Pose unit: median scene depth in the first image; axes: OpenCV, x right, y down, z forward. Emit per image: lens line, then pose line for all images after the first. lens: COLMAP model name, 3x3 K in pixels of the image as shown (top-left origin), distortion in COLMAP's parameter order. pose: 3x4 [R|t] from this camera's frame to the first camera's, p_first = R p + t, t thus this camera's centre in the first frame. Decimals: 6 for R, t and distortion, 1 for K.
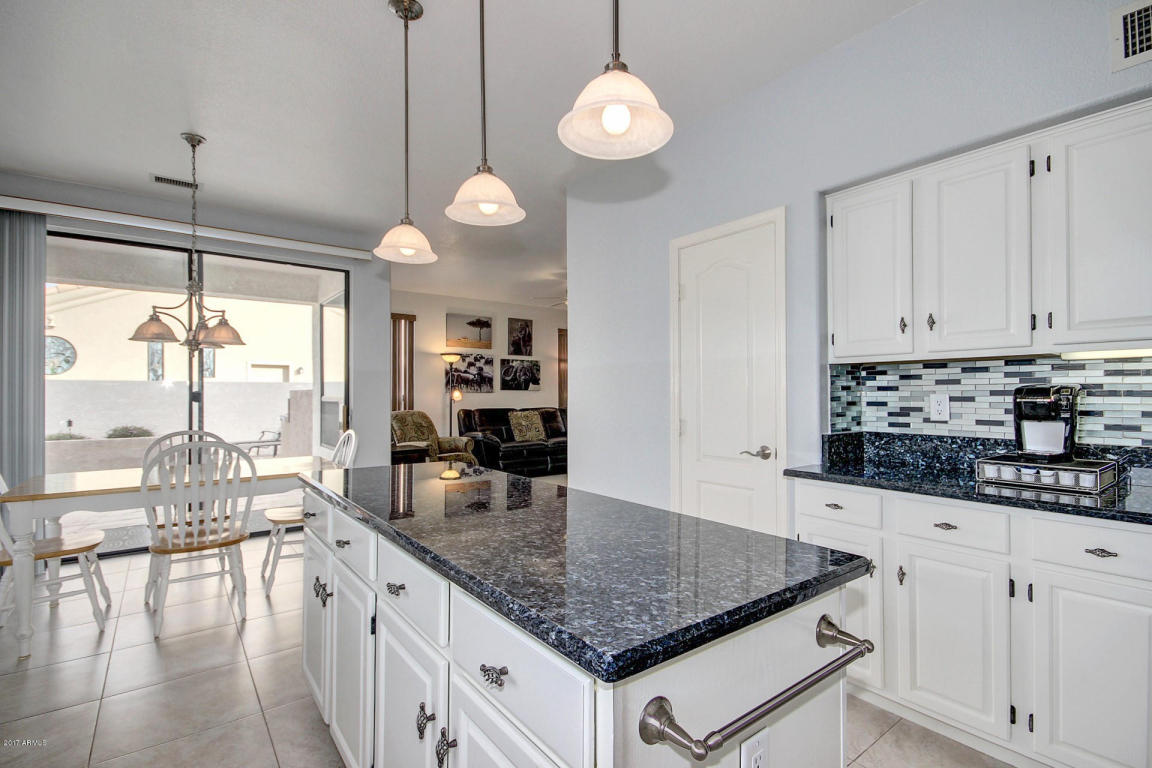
lens RADIAL K [[548.5, 0, 580.1], [0, 548.5, 385.8], [0, 0, 1]] dist [-0.006316, -0.000269]
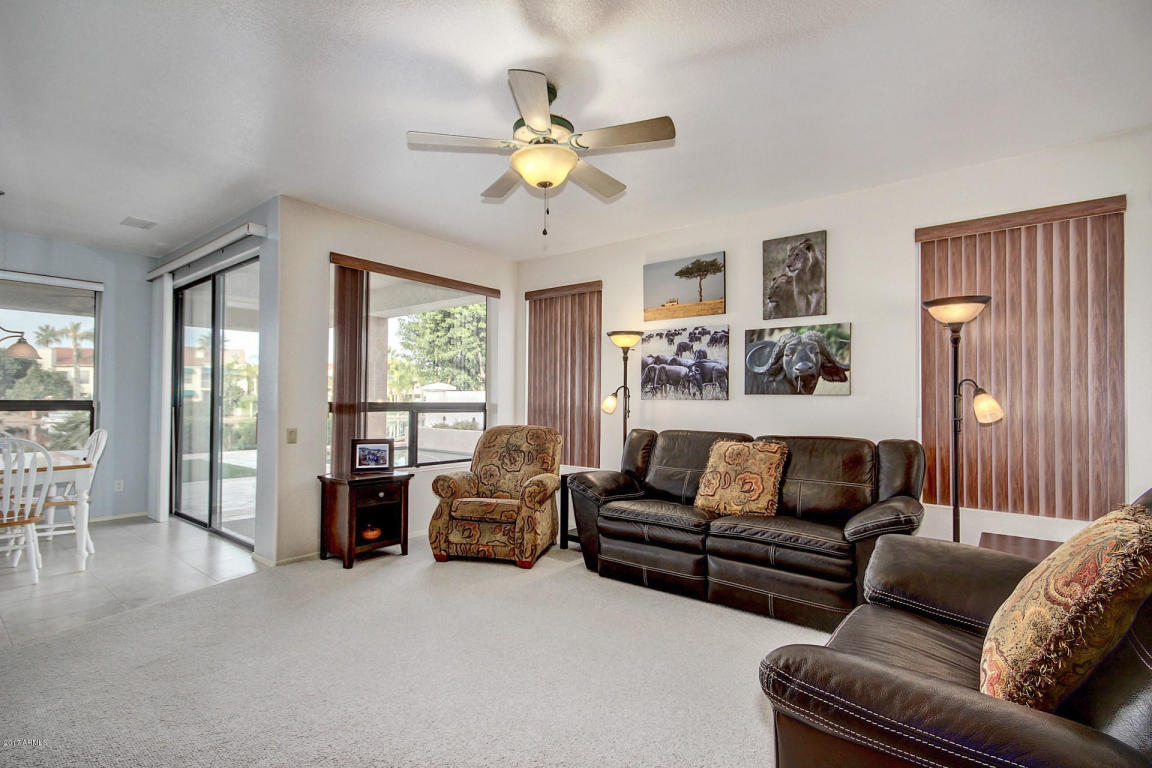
lens RADIAL K [[548.5, 0, 567.8], [0, 548.5, 390.4], [0, 0, 1]] dist [-0.006316, -0.000269]
pose [[0.238623, -0.018993, -0.970926, 0.288439], [0.006448, 0.999818, -0.017973, 0.011710], [0.971091, -0.001972, 0.238702, 0.734993]]
